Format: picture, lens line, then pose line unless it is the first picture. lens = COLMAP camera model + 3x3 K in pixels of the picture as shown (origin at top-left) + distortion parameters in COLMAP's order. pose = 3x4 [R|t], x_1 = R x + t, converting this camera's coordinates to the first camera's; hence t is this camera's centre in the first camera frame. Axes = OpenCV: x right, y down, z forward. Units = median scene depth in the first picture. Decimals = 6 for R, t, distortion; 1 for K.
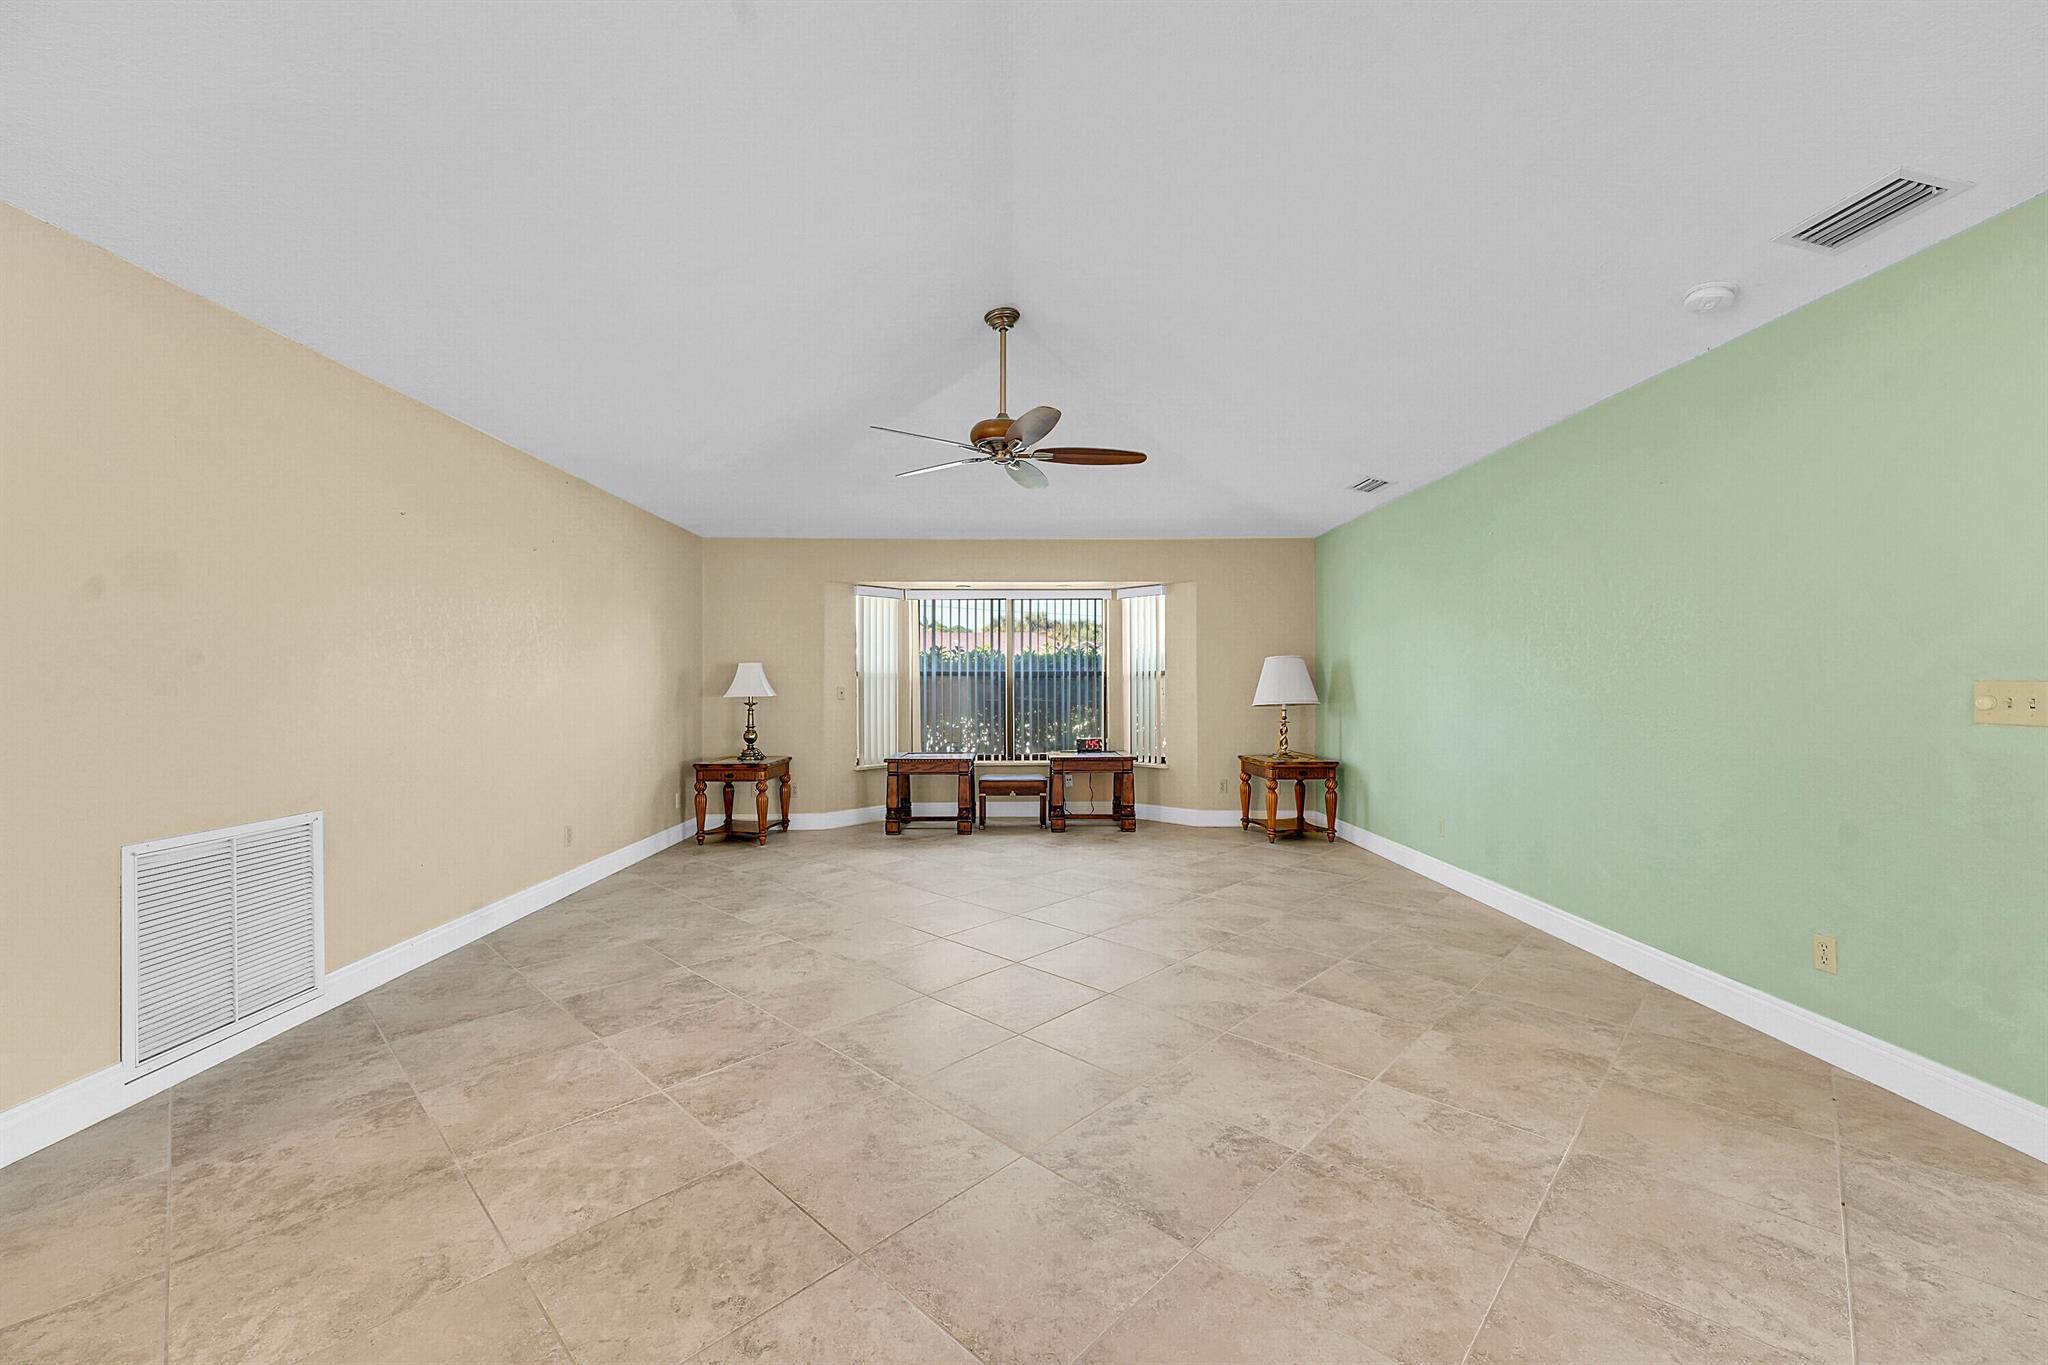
lens RADIAL K [[804.0, 0, 1021.2], [0, 804.0, 683.5], [0, 0, 1]] dist [0.001344, -0.000339]
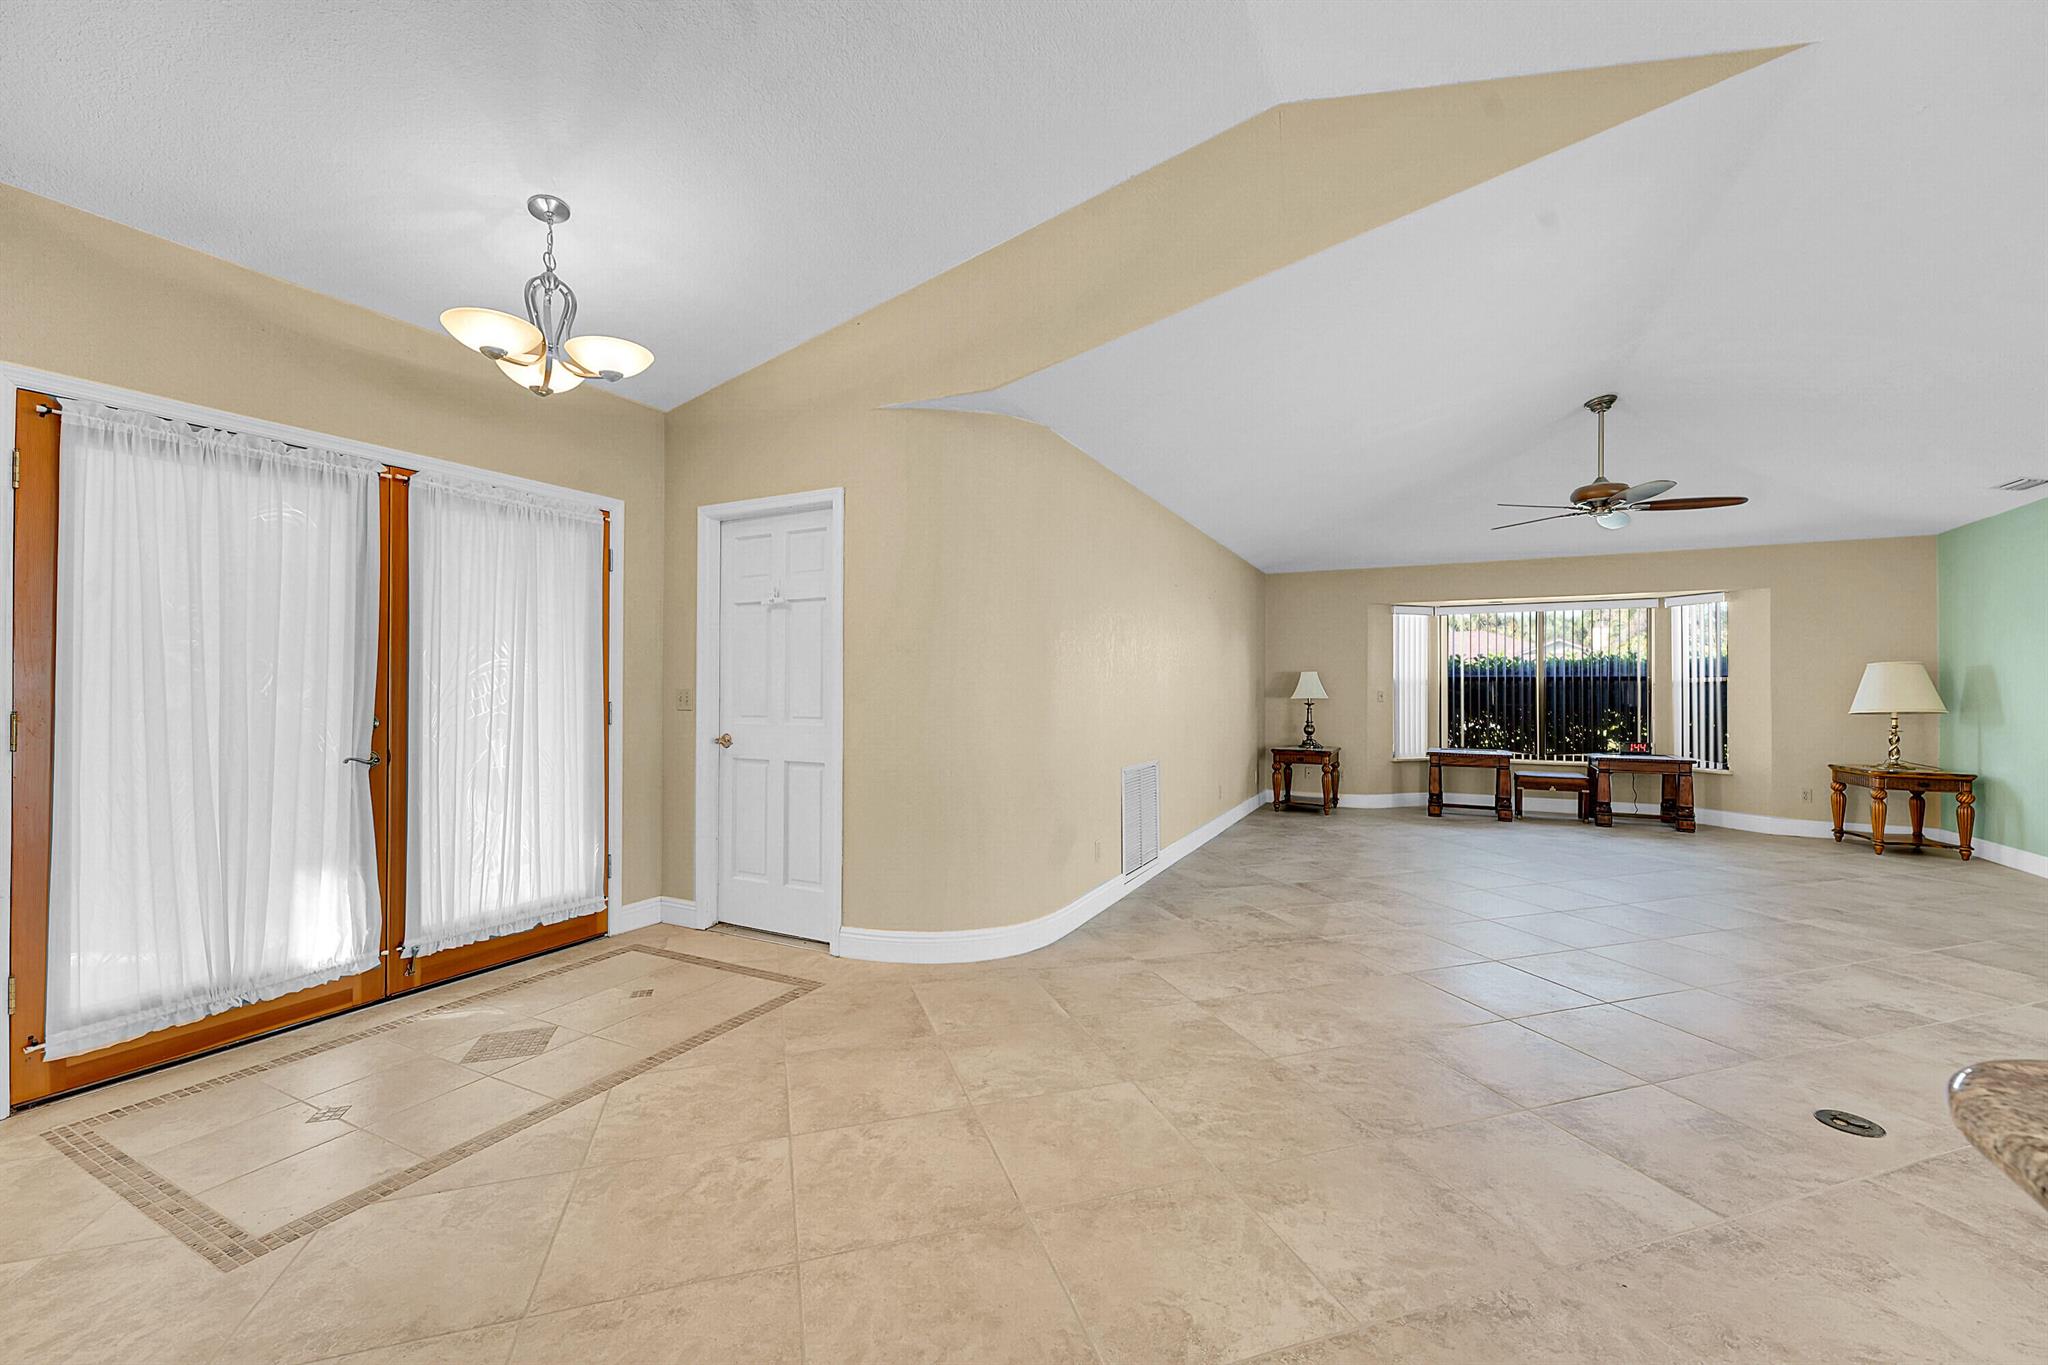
lens RADIAL K [[804.0, 0, 1030.6], [0, 804.0, 682.4], [0, 0, 1]] dist [0.001344, -0.000339]
pose [[0.884528, 0.002134, -0.466483, -0.131193], [-0.004824, 0.999978, -0.004573, -0.000613], [0.466463, 0.006295, 0.884518, -0.315640]]
